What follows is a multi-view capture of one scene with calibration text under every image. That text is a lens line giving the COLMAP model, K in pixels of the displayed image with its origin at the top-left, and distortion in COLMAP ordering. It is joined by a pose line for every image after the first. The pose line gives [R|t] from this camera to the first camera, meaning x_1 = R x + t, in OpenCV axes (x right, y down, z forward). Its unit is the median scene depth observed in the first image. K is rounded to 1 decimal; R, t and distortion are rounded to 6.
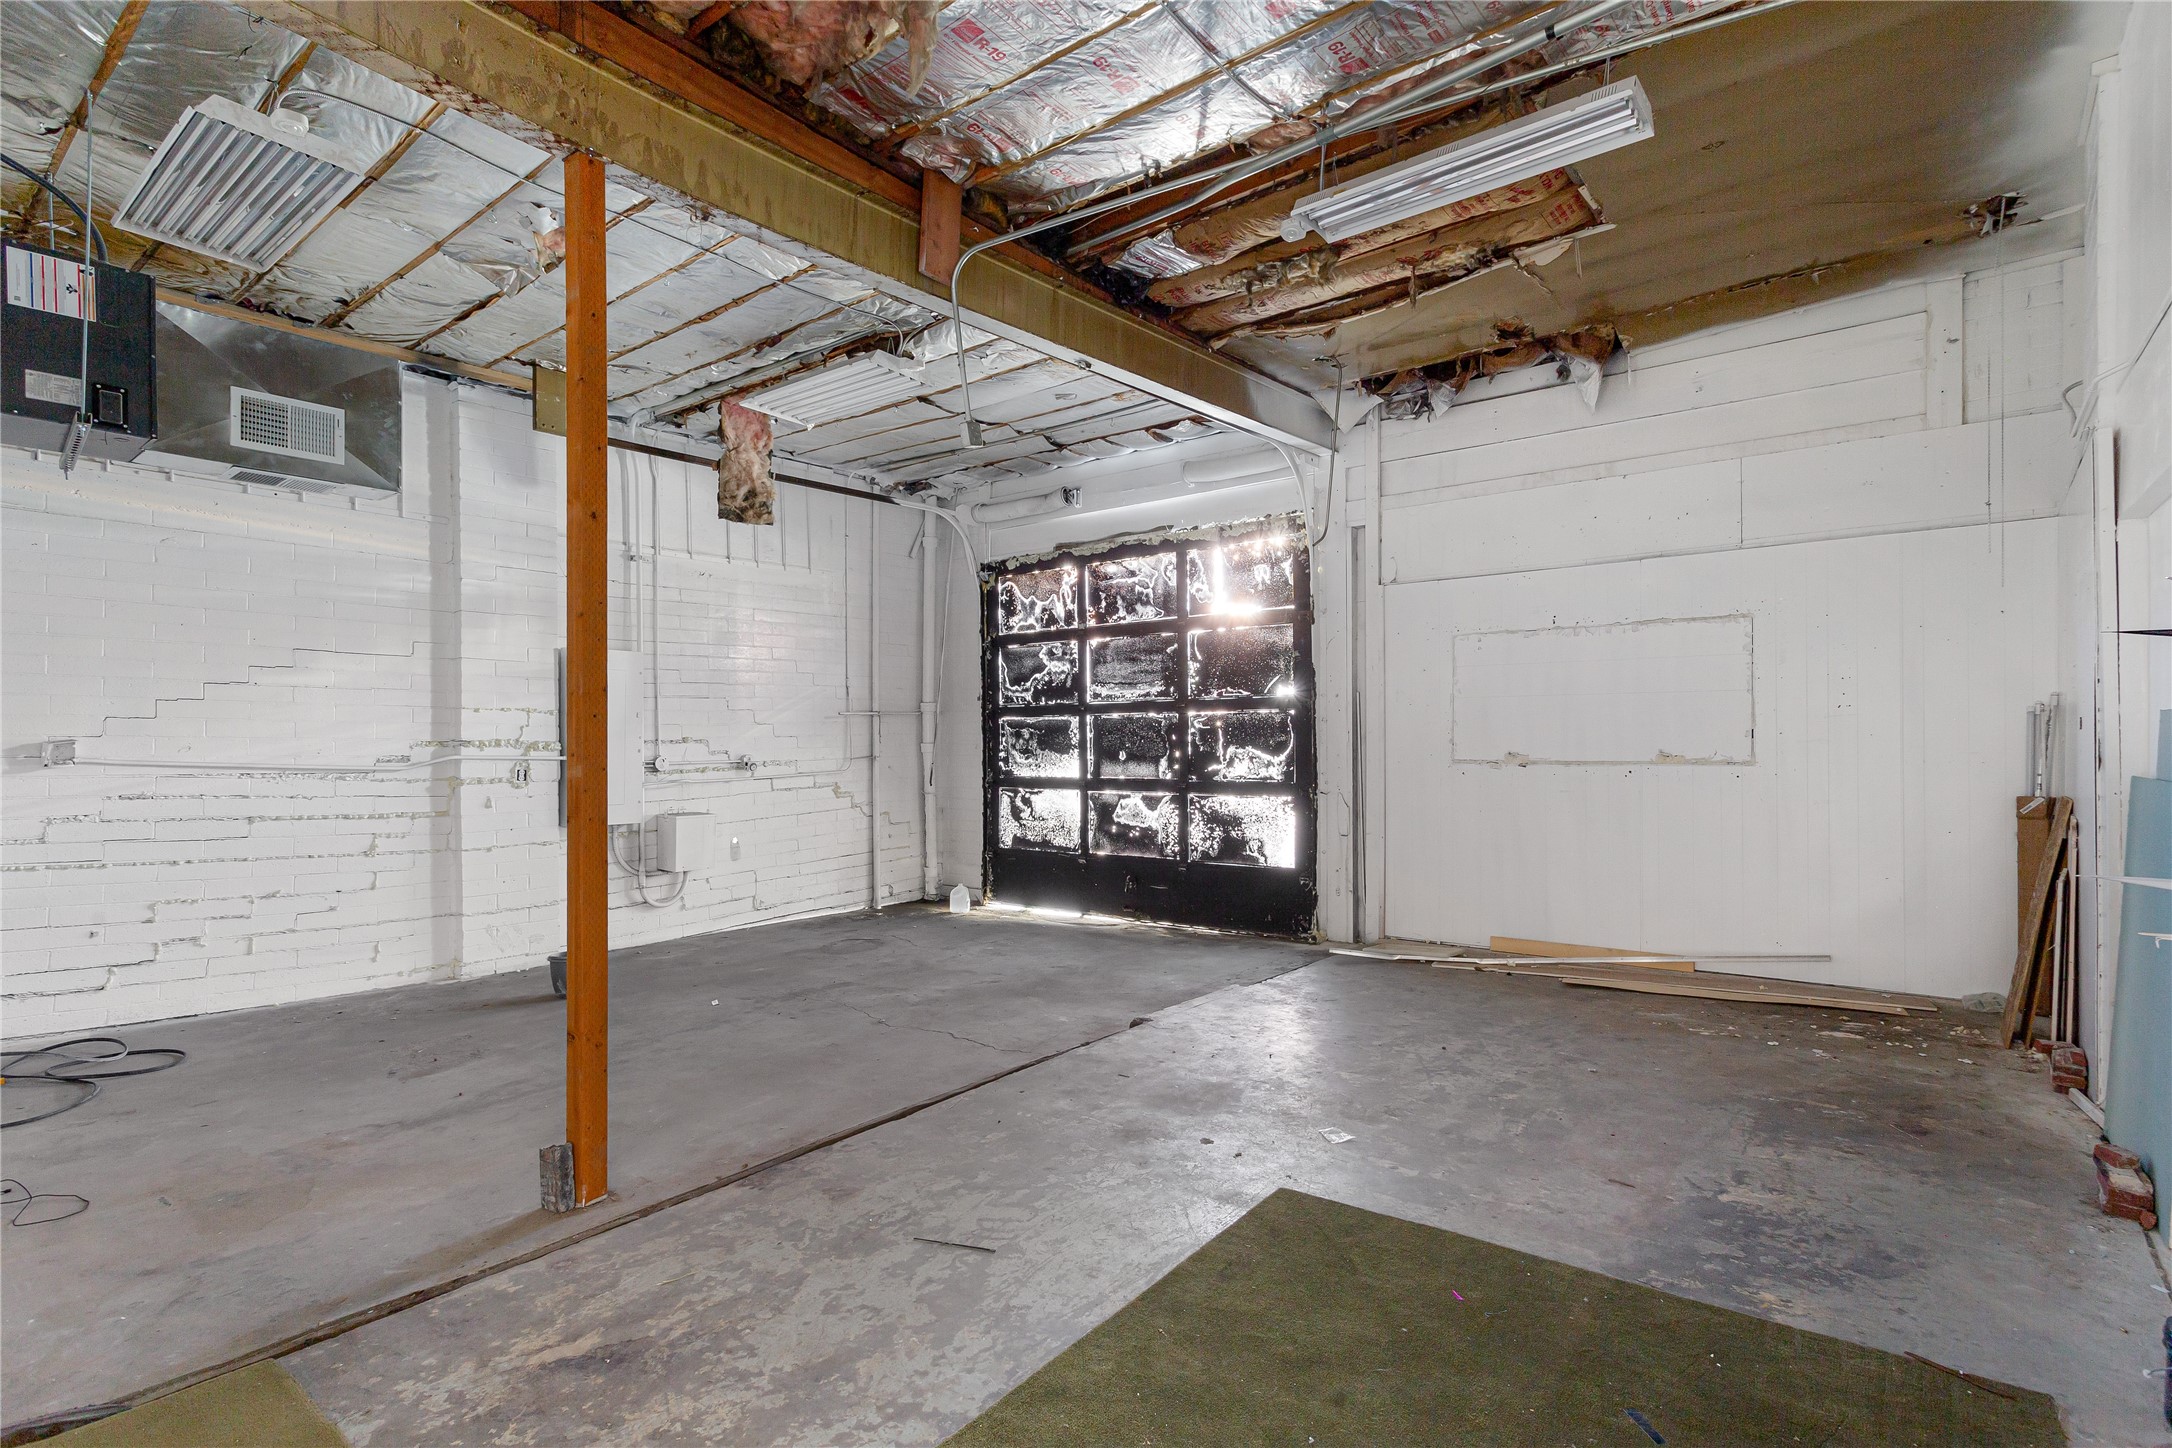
lens RADIAL K [[1054.4, 0, 1086.0], [0, 1054.4, 724.0], [0, 0, 1]] dist [0.004469, 0.001930]
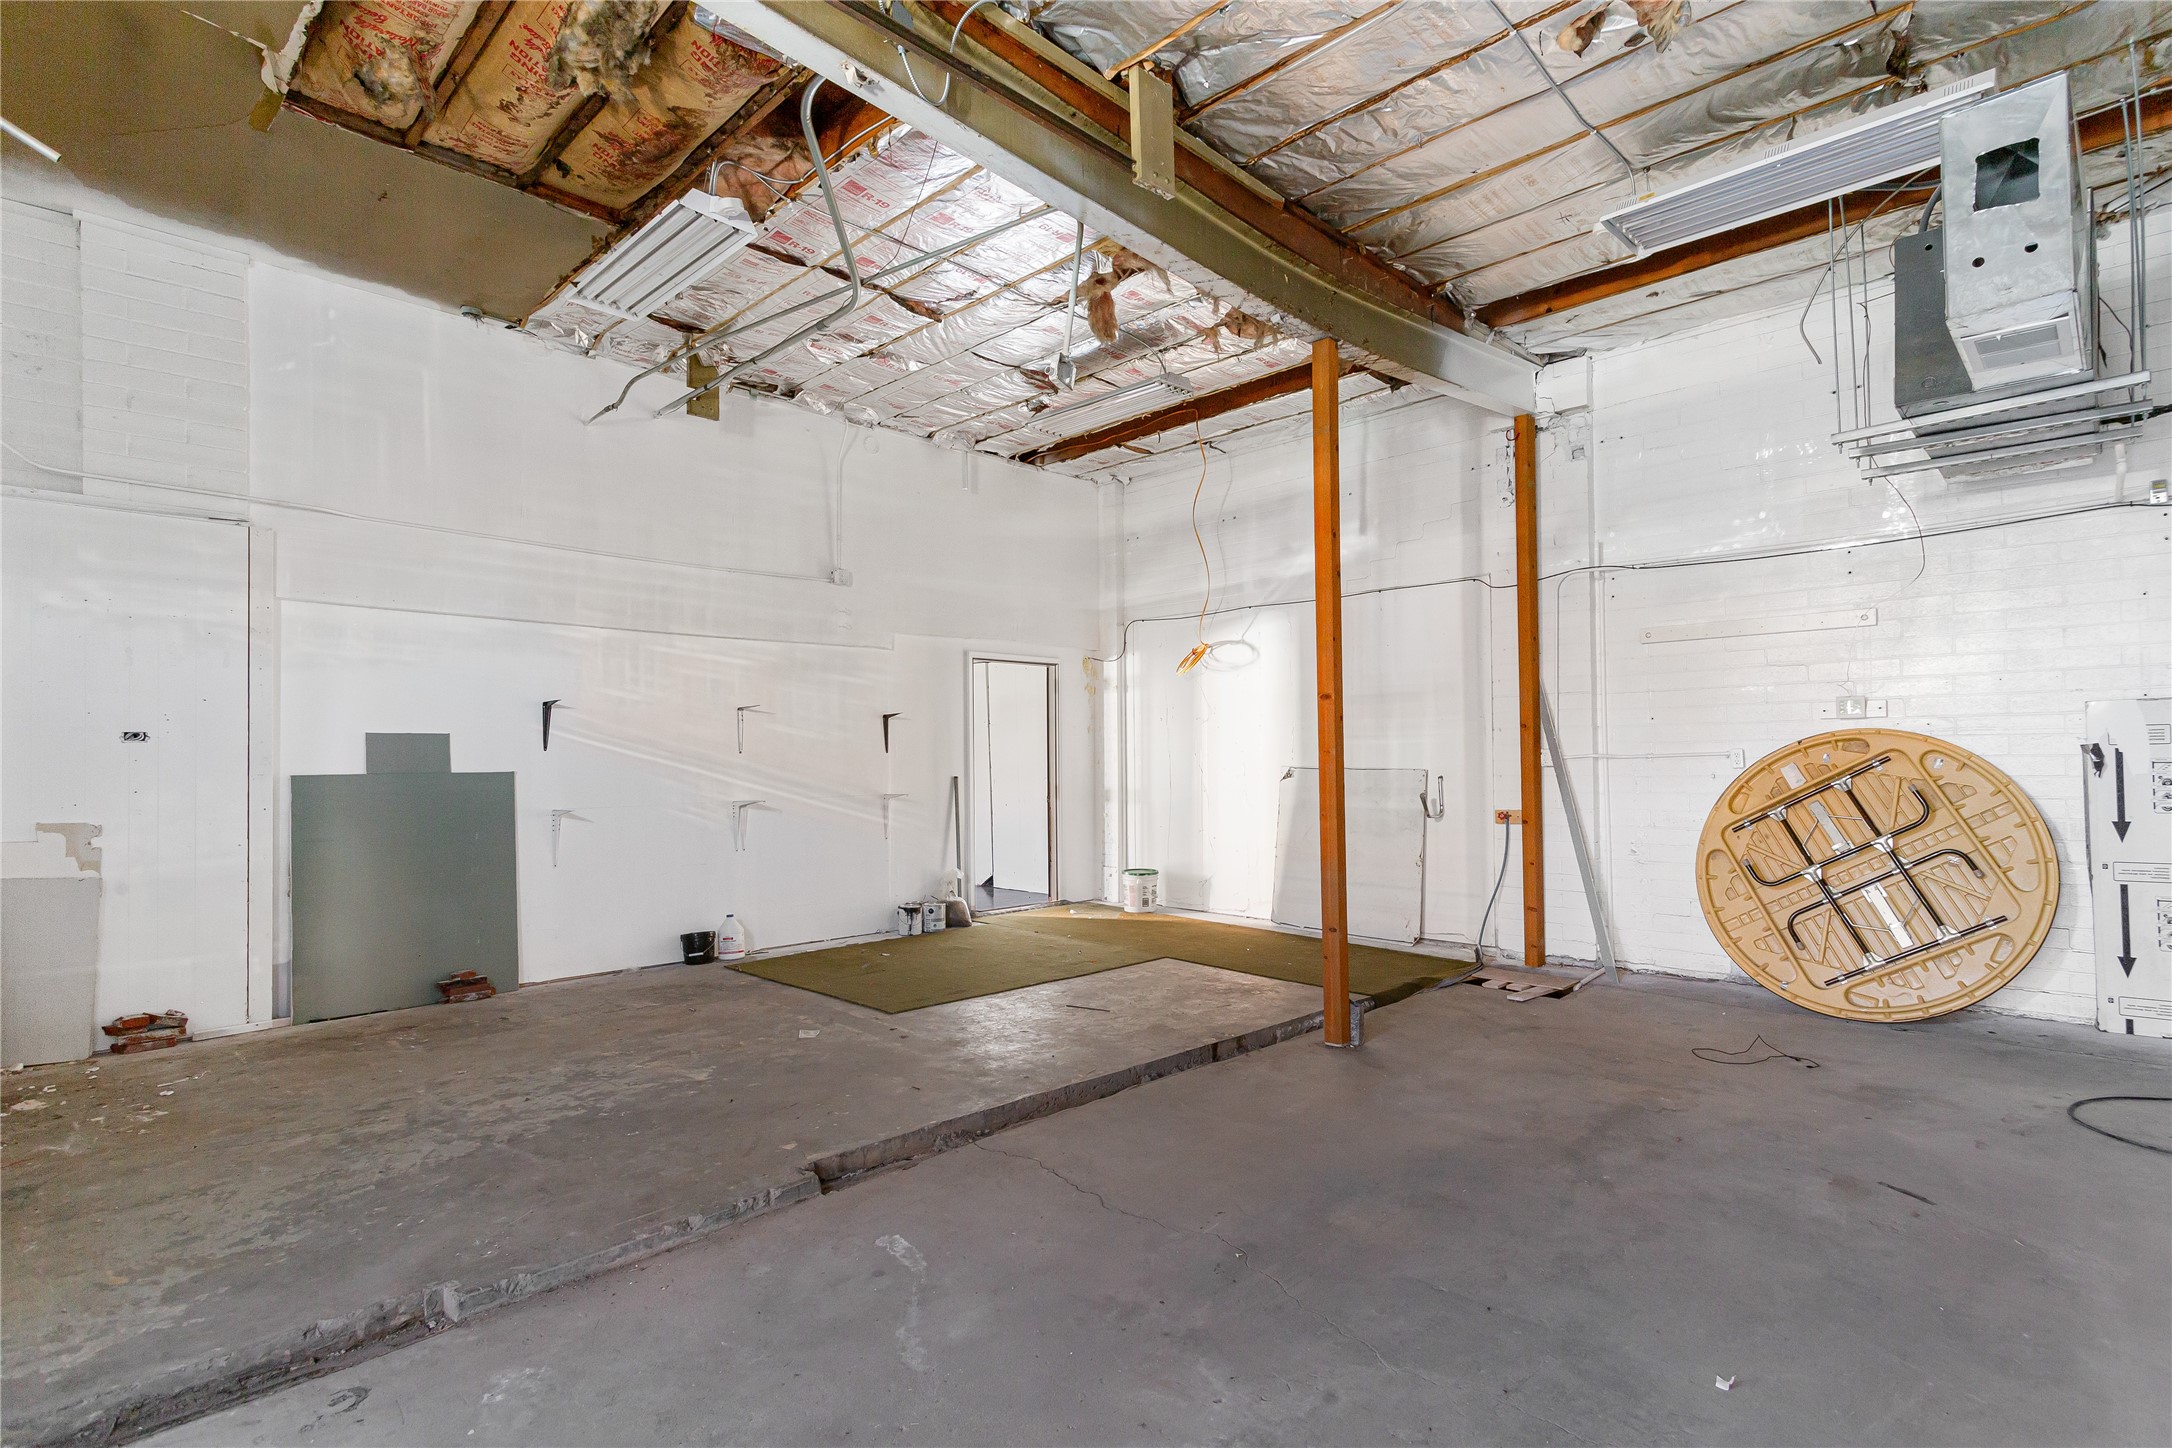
lens RADIAL K [[1080.9, 0, 1078.5], [0, 1080.9, 732.4], [0, 0, 1]] dist [0.009304, 0.001064]
pose [[-0.993825, 0.019356, 0.109254, -0.222478], [0.014990, 0.999061, -0.040647, 0.056023], [-0.109938, -0.038759, -0.993182, 1.976136]]
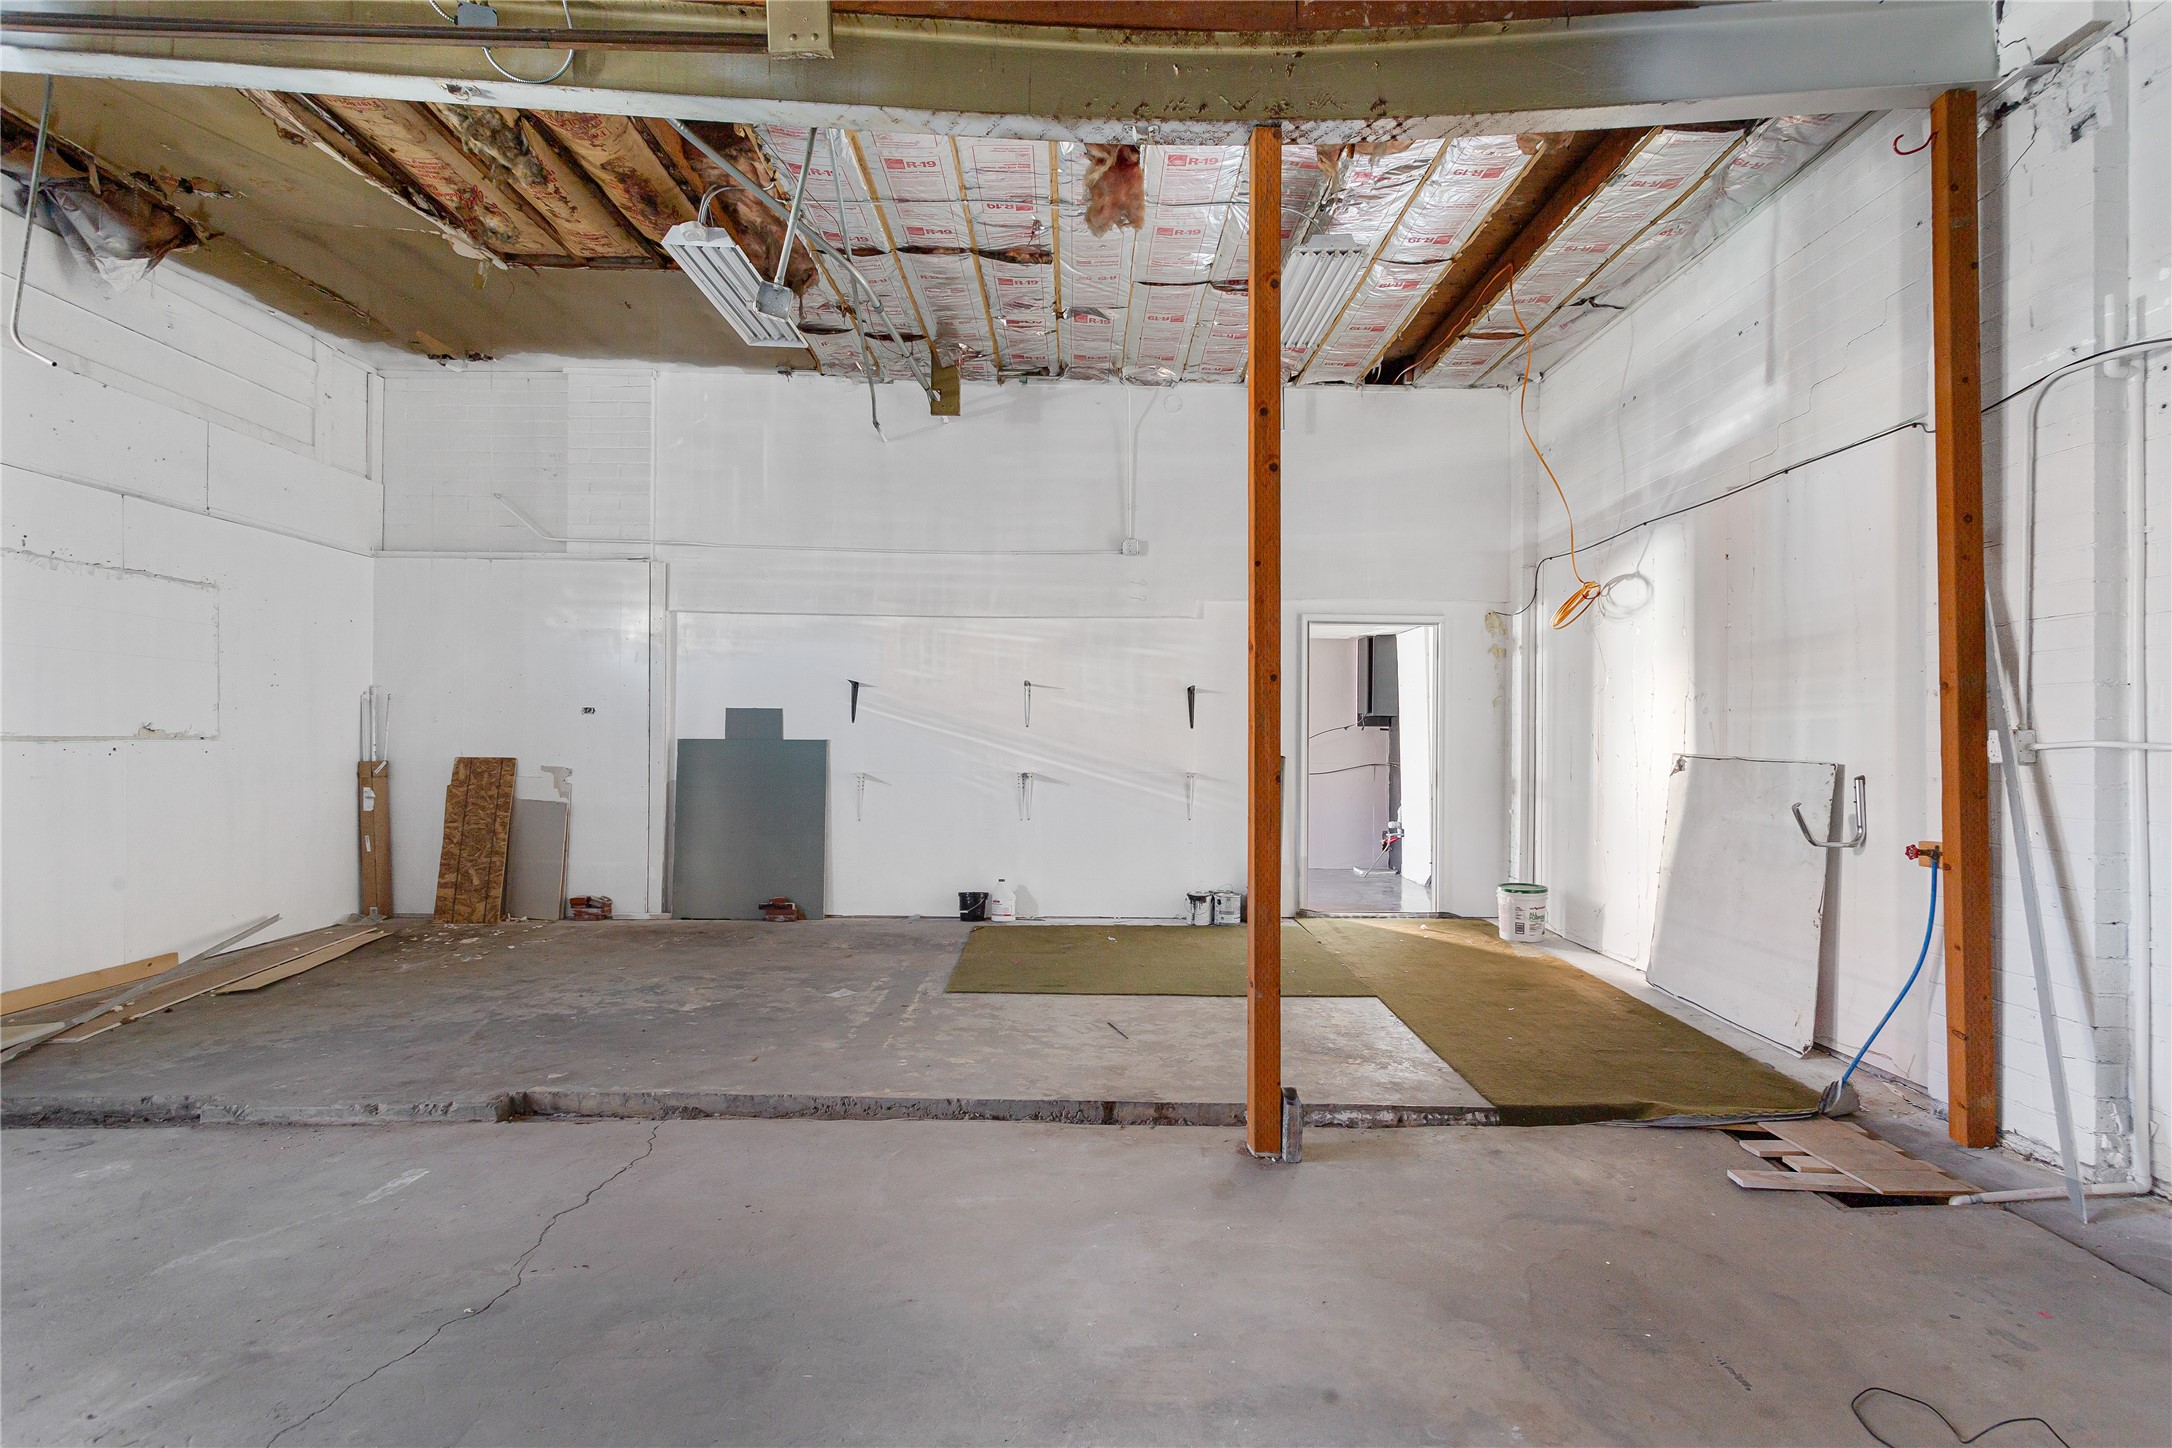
lens RADIAL K [[1054.4, 0, 1086.0], [0, 1054.4, 724.0], [0, 0, 1]] dist [0.004469, 0.001930]
pose [[-0.628985, 0.012251, 0.777321, -0.897308], [-0.016320, 0.999447, -0.028958, 0.055534], [-0.777246, -0.030900, -0.628438, 1.381233]]
